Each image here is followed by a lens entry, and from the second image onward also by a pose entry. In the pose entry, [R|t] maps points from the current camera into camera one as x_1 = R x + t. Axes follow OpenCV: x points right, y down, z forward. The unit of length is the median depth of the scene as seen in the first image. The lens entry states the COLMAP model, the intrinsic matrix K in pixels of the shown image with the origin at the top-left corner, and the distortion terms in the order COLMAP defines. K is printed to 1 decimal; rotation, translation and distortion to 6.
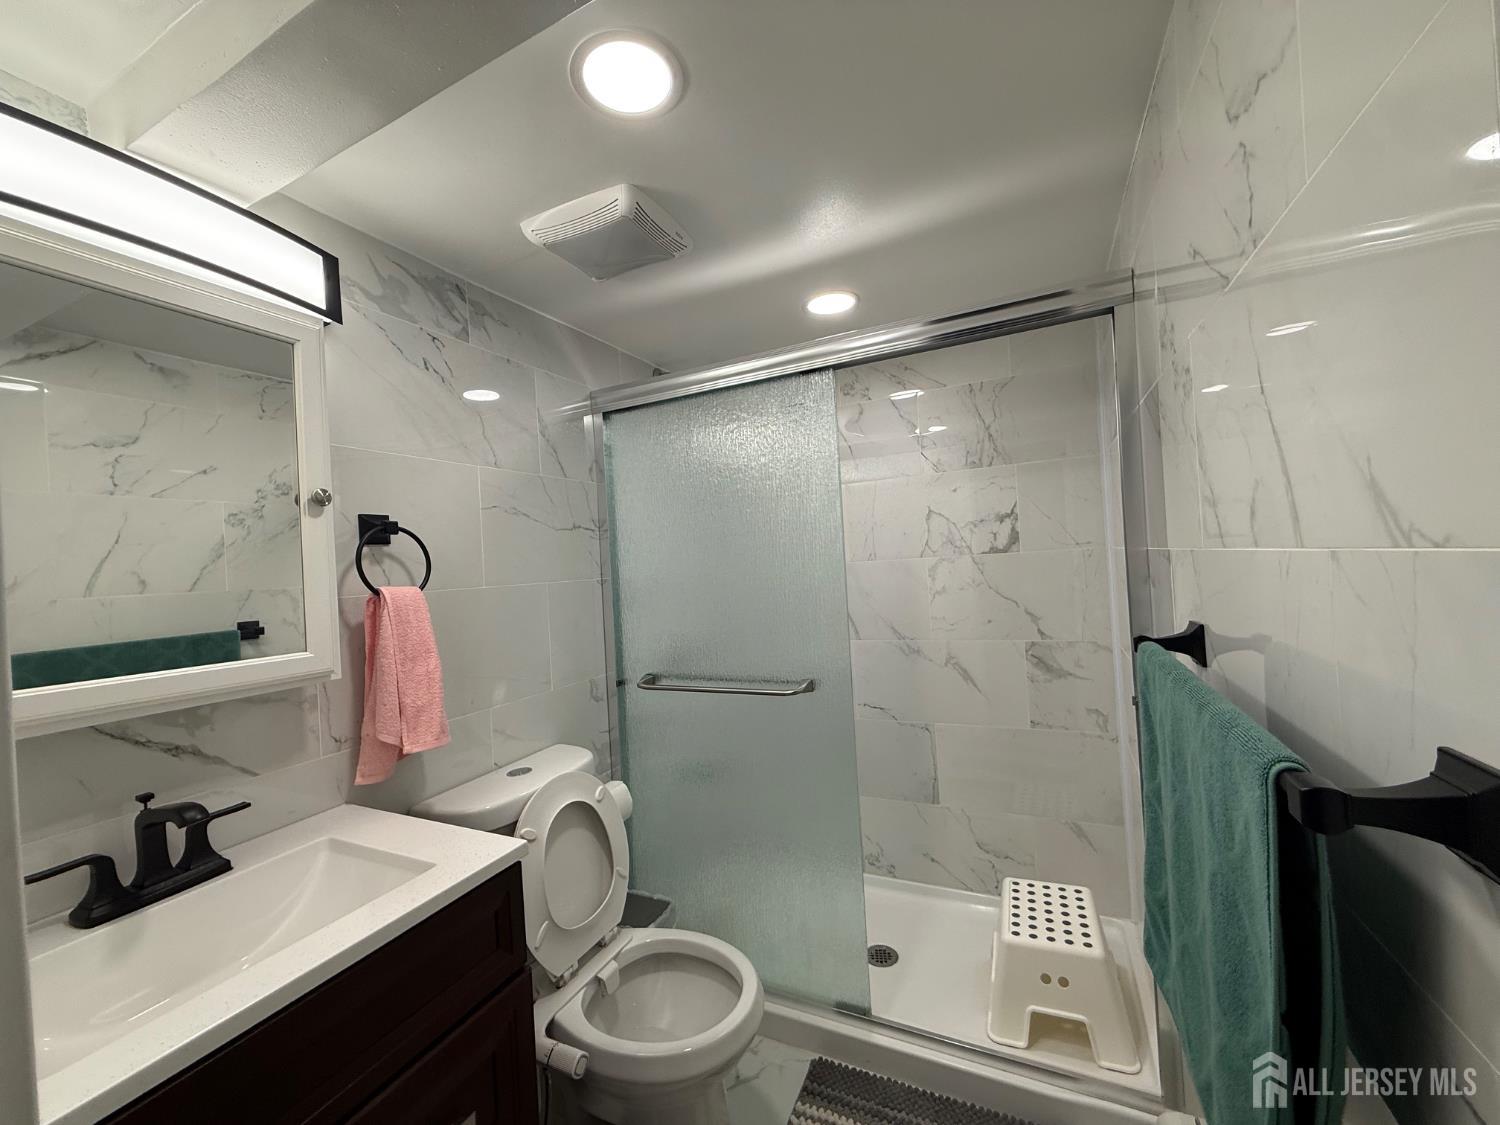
lens RADIAL K [[597.6, 0, 745.9], [0, 597.6, 564.2], [0, 0, 1]] dist [-0.000484, -0.000287]
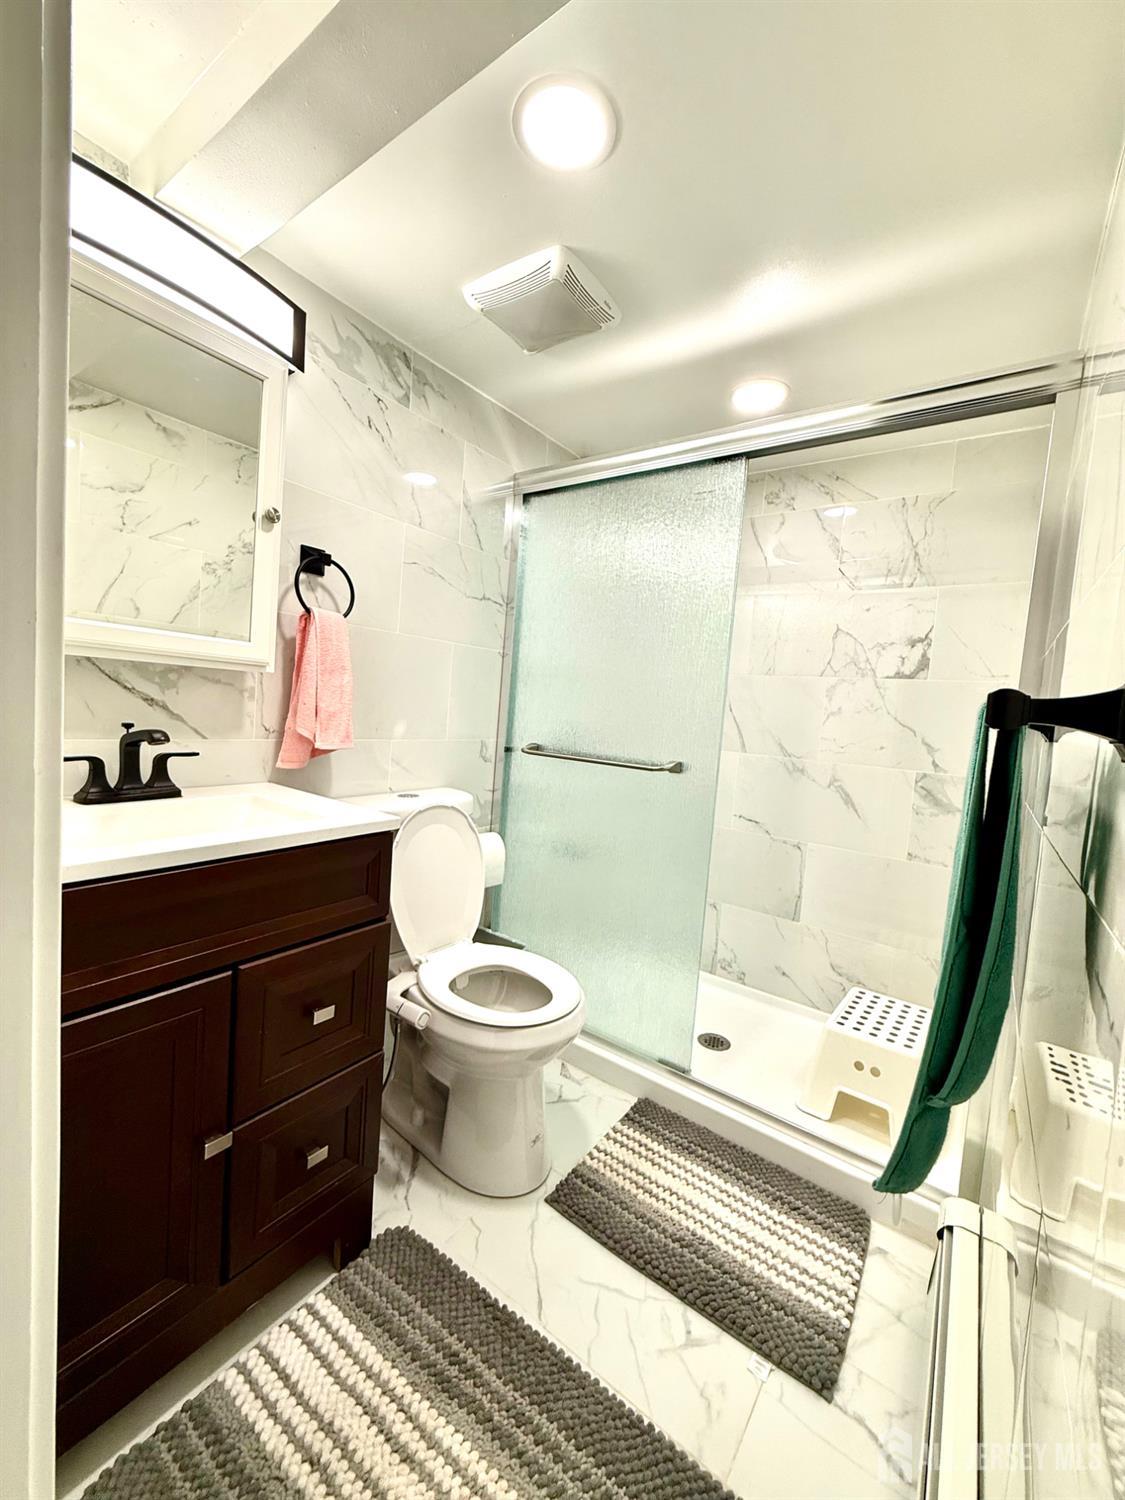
lens RADIAL K [[597.6, 0, 560.6], [0, 597.6, 747.7], [0, 0, 1]] dist [-0.000484, -0.000287]
pose [[0.976112, 0.142571, -0.163949, 0.075980], [-0.131057, 0.988216, 0.079079, 0.118438], [0.173291, -0.055703, 0.983294, -0.067238]]
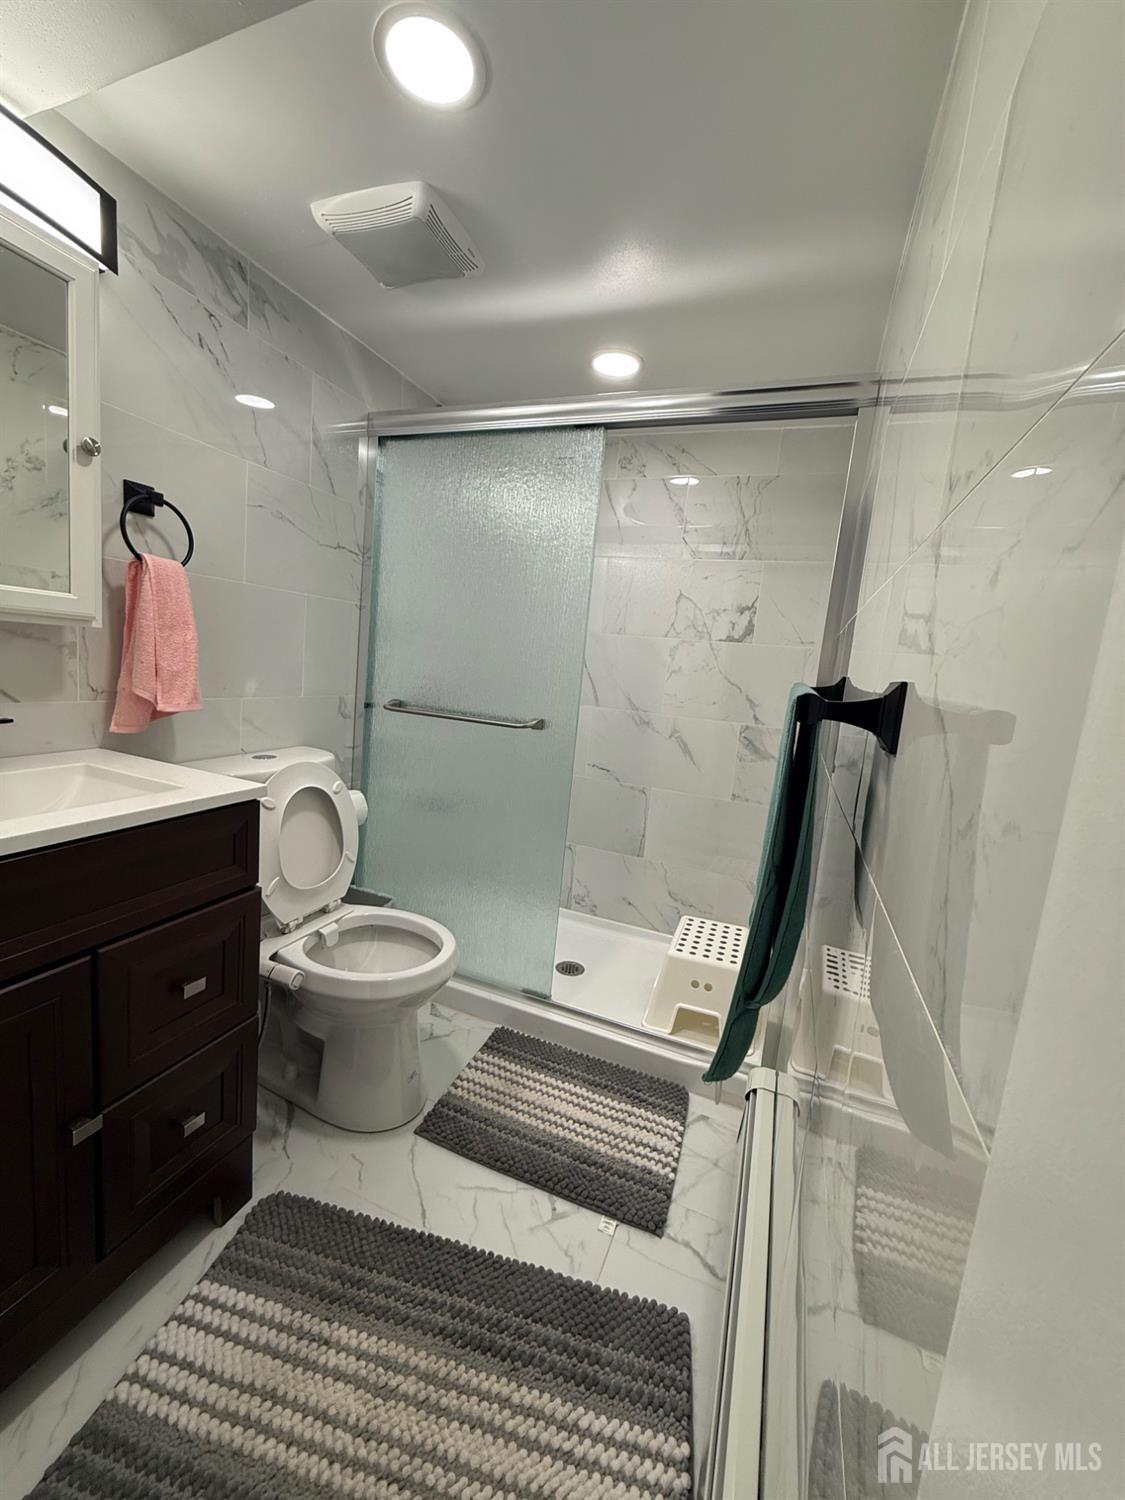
lens RADIAL K [[597.6, 0, 560.2], [0, 597.6, 747.2], [0, 0, 1]] dist [-0.000484, -0.000287]
pose [[0.986264, 0.137590, 0.091391, 0.050713], [-0.149307, 0.979255, 0.136991, 0.090961], [-0.070647, -0.148754, 0.986347, -0.110764]]
